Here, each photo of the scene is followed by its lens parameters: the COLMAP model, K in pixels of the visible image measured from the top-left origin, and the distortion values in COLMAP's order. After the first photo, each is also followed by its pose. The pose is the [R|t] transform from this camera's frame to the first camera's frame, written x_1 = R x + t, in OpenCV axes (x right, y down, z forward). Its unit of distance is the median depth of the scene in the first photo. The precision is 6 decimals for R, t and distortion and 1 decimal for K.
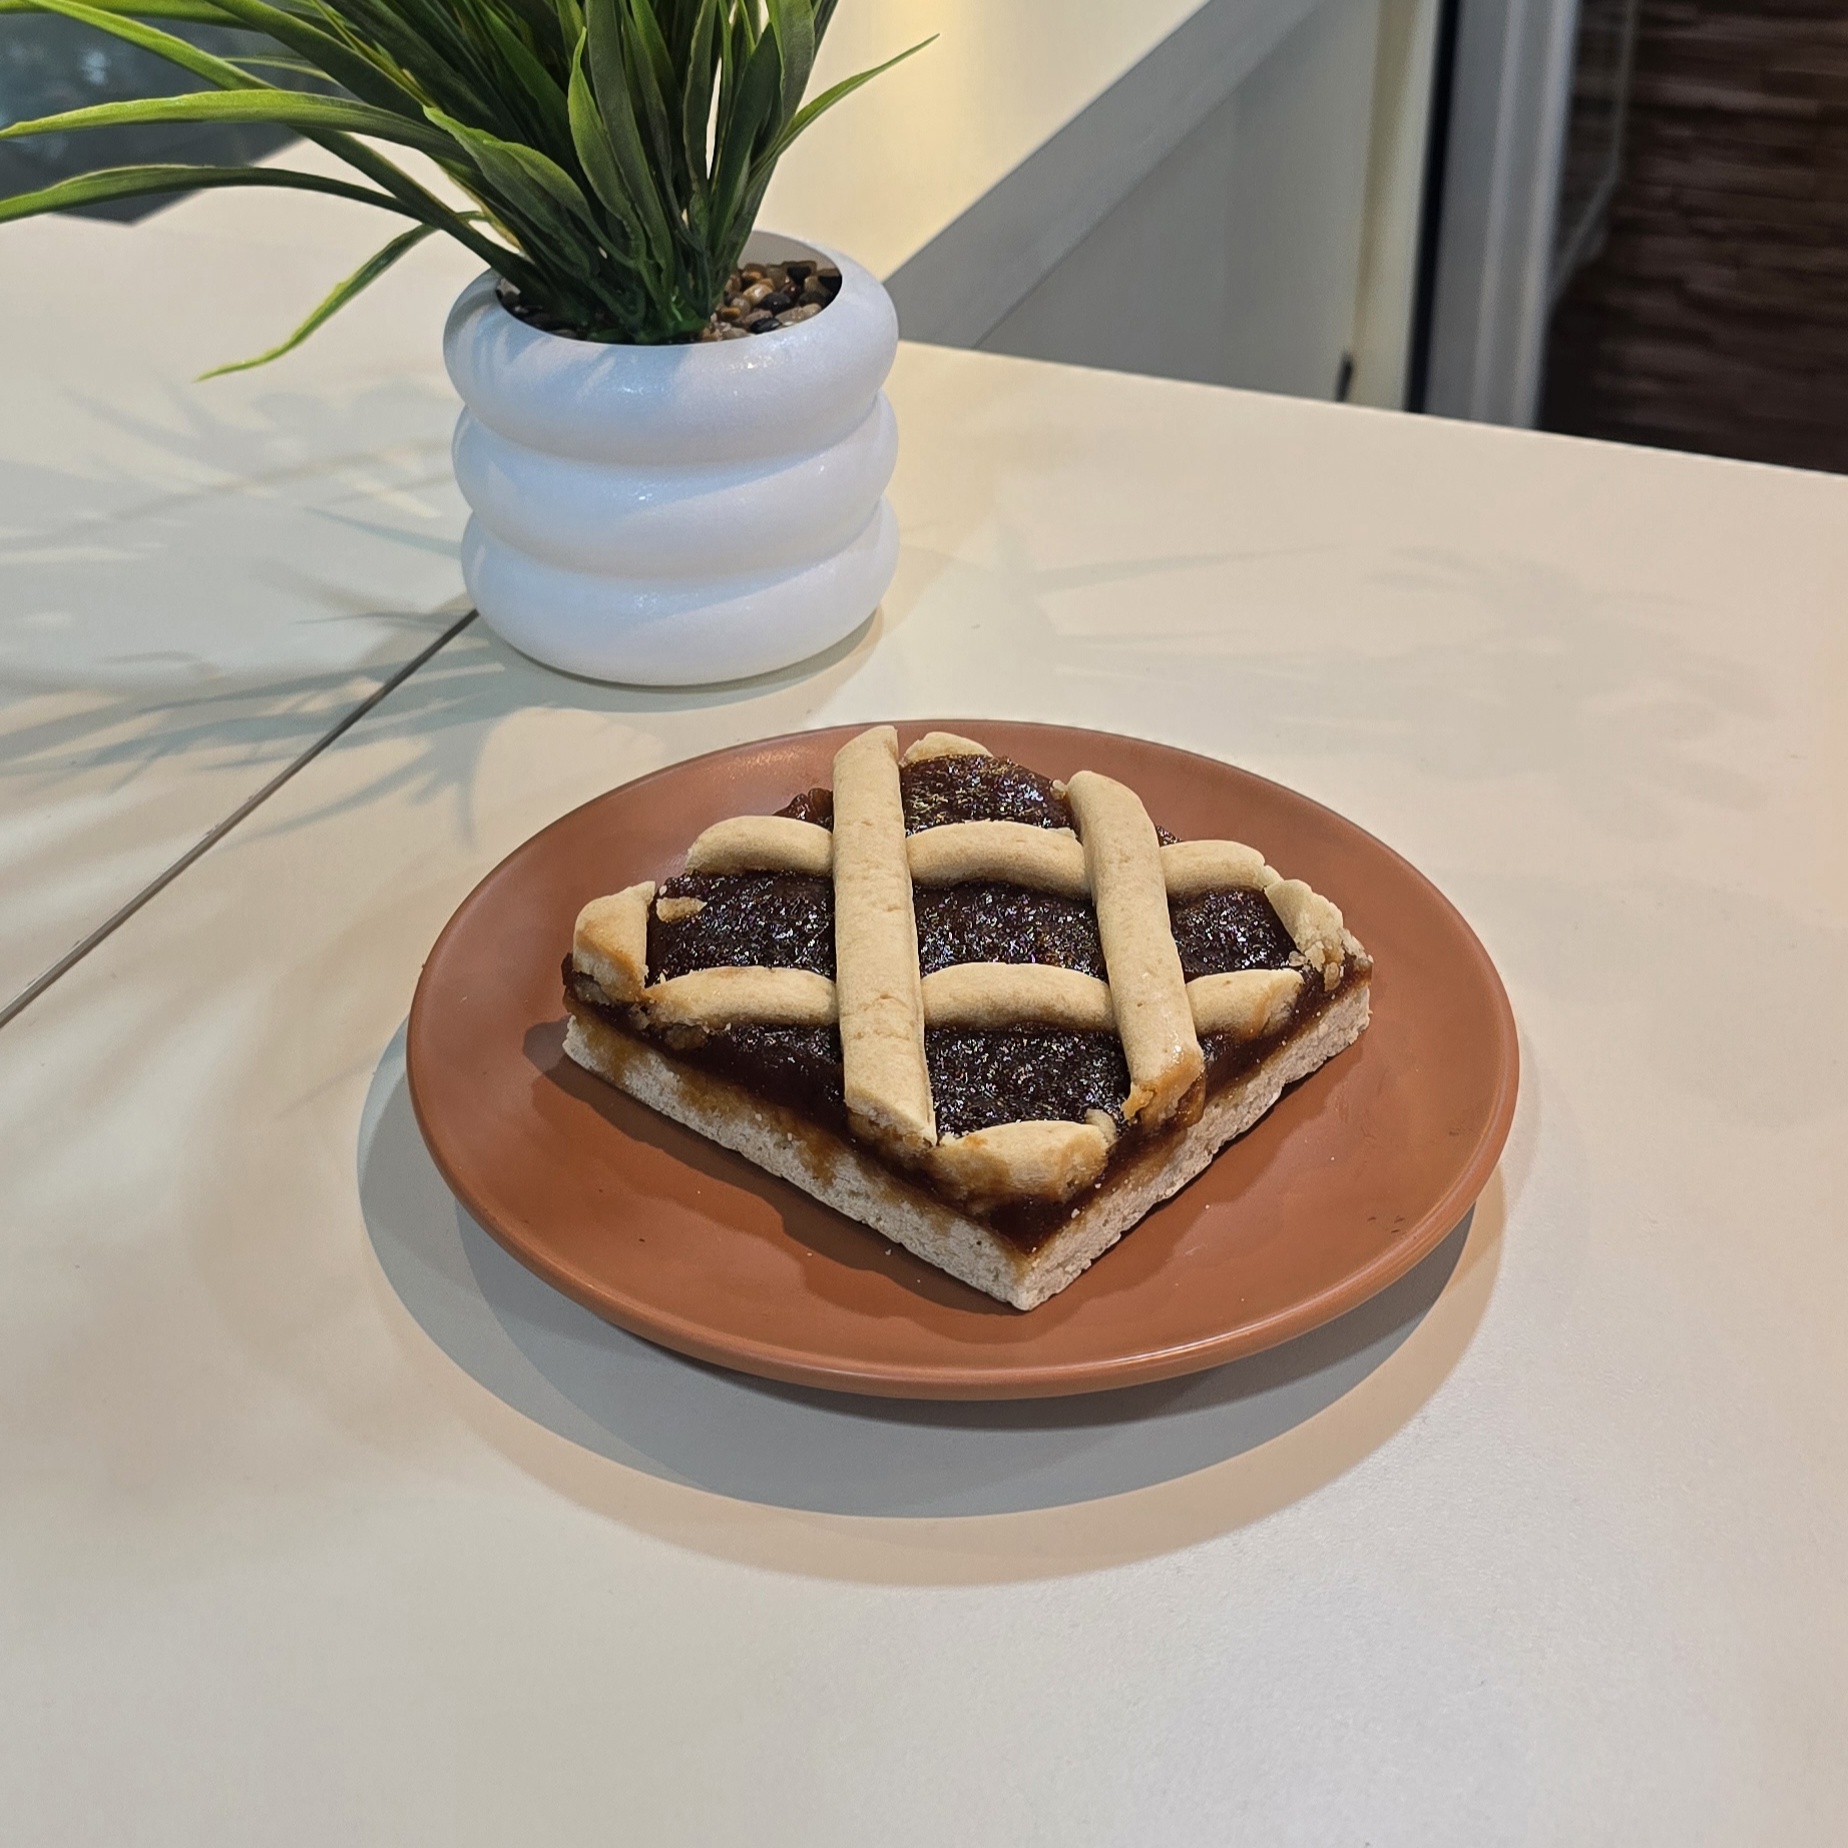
lens RADIAL K [[2809.2, 0, 924.8], [0, 2809.2, 429.3], [0, 0, 1]] dist [0.194349, -0.908533]
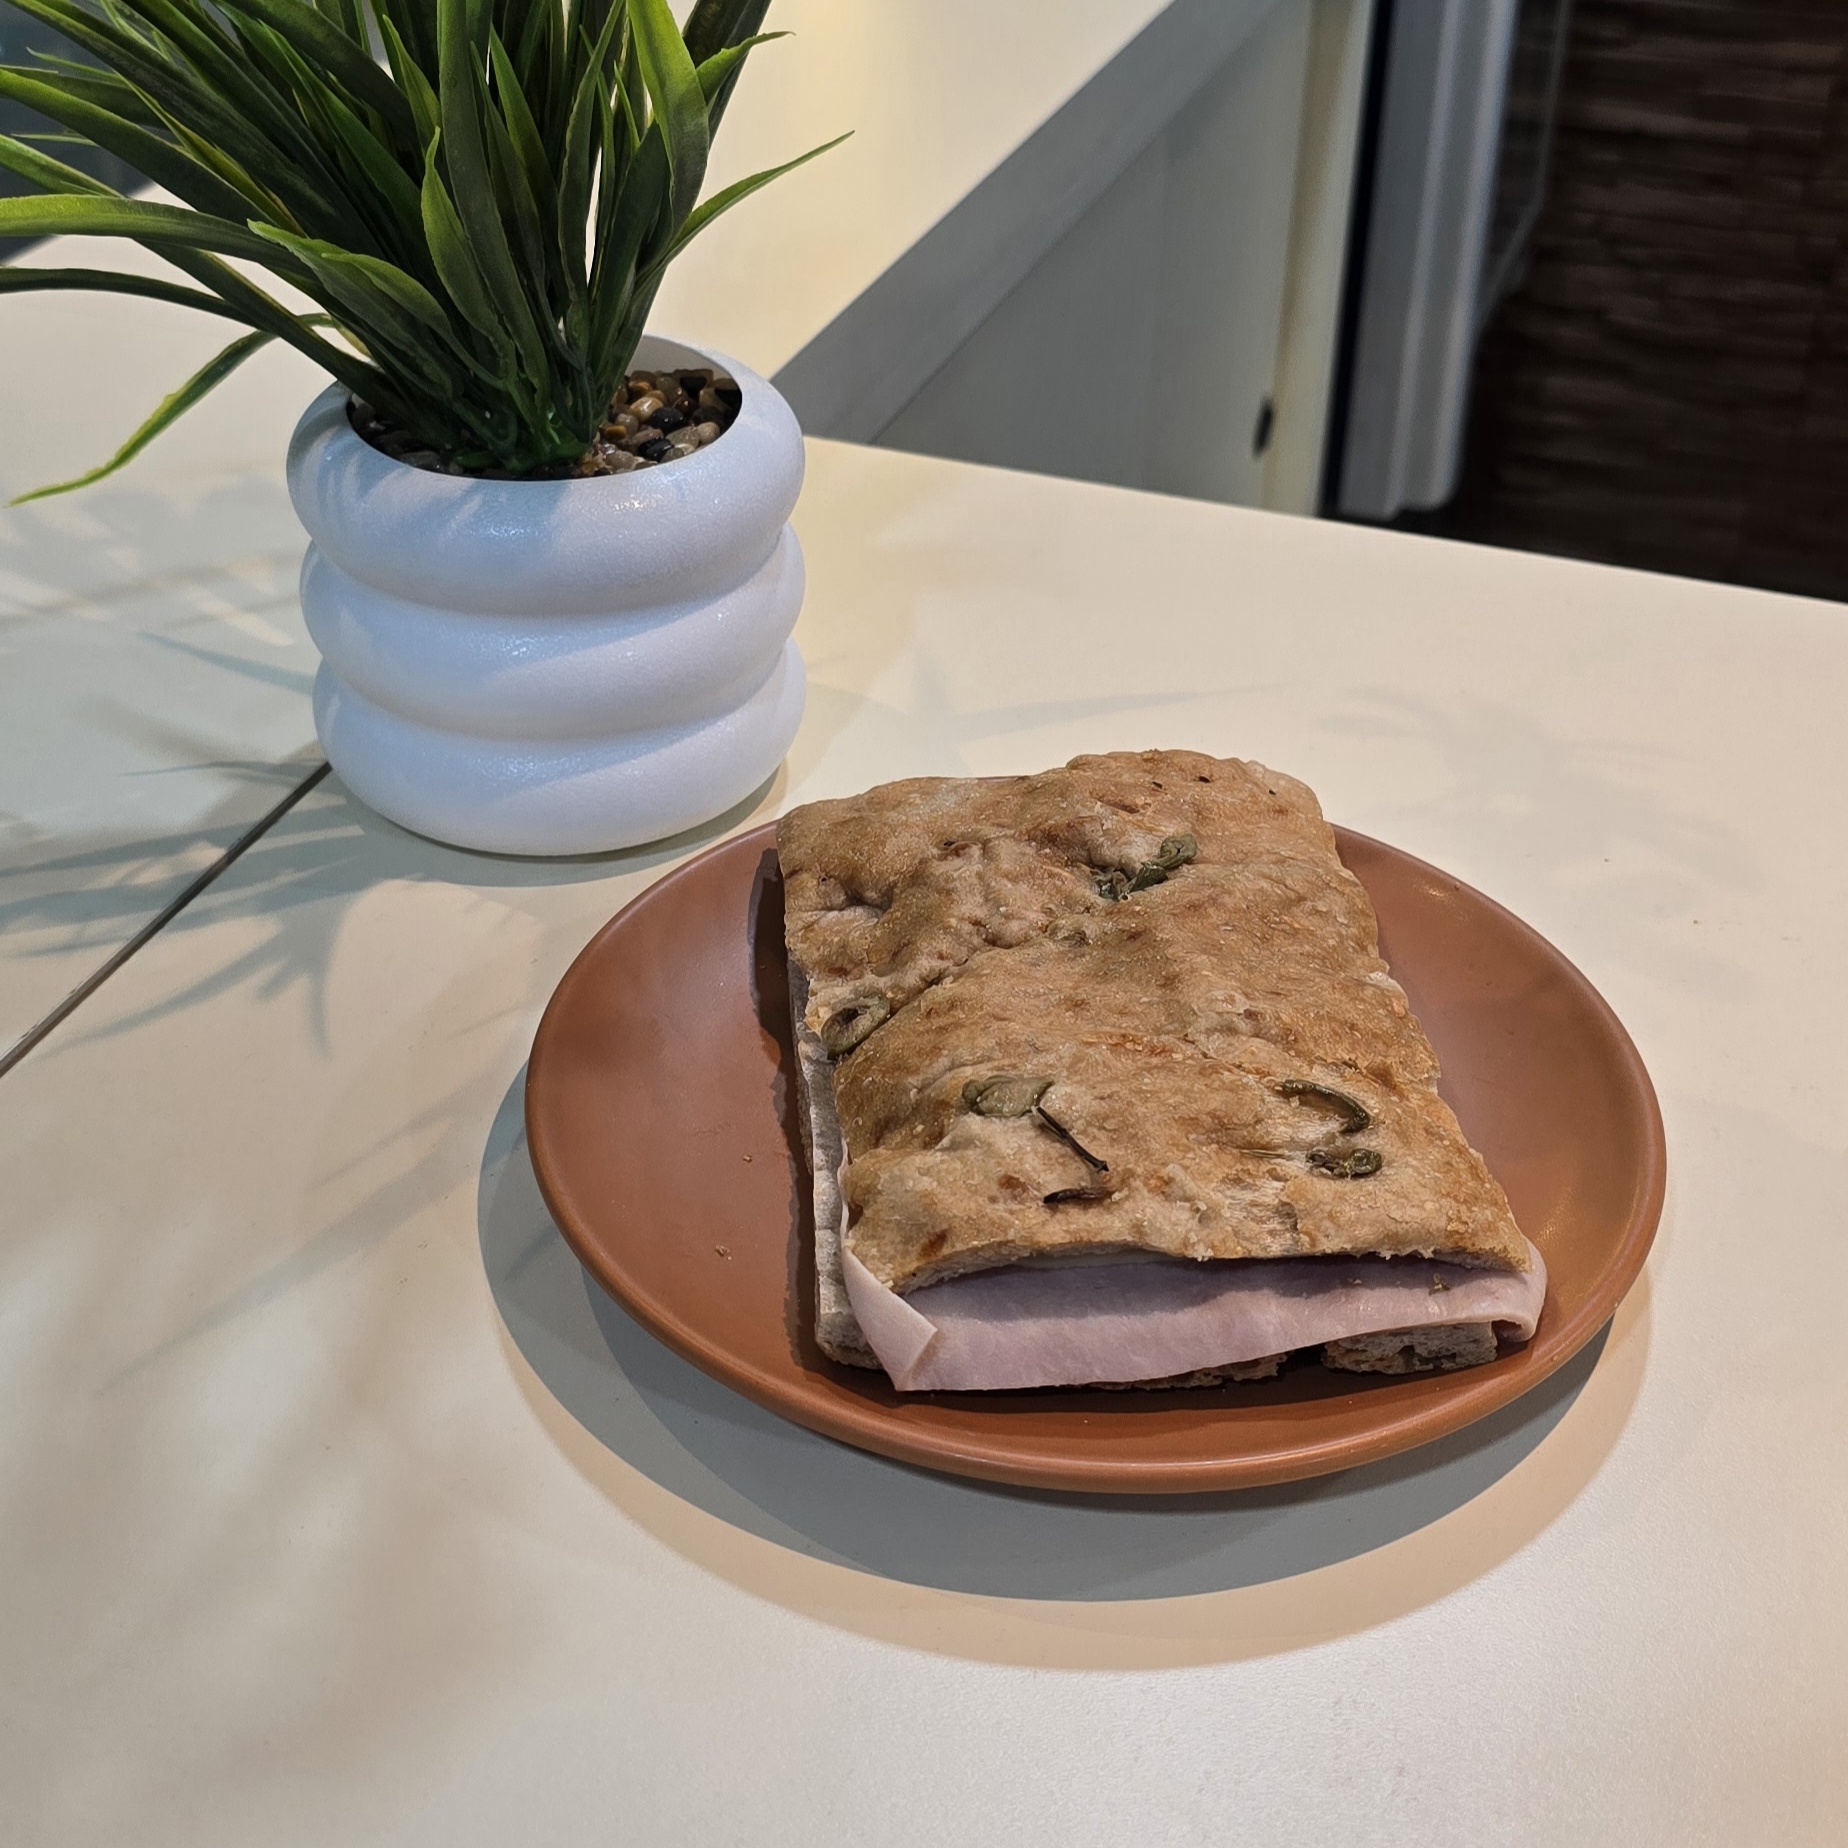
lens RADIAL K [[2812.6, 0, 921.4], [0, 2812.6, 710.2], [0, 0, 1]] dist [0.165183, -0.747180]
pose [[0.999393, 0.002544, 0.034758, -0.003574], [-0.005939, 0.995175, 0.097937, -0.043466], [-0.034341, -0.098084, 0.994585, 0.109263]]
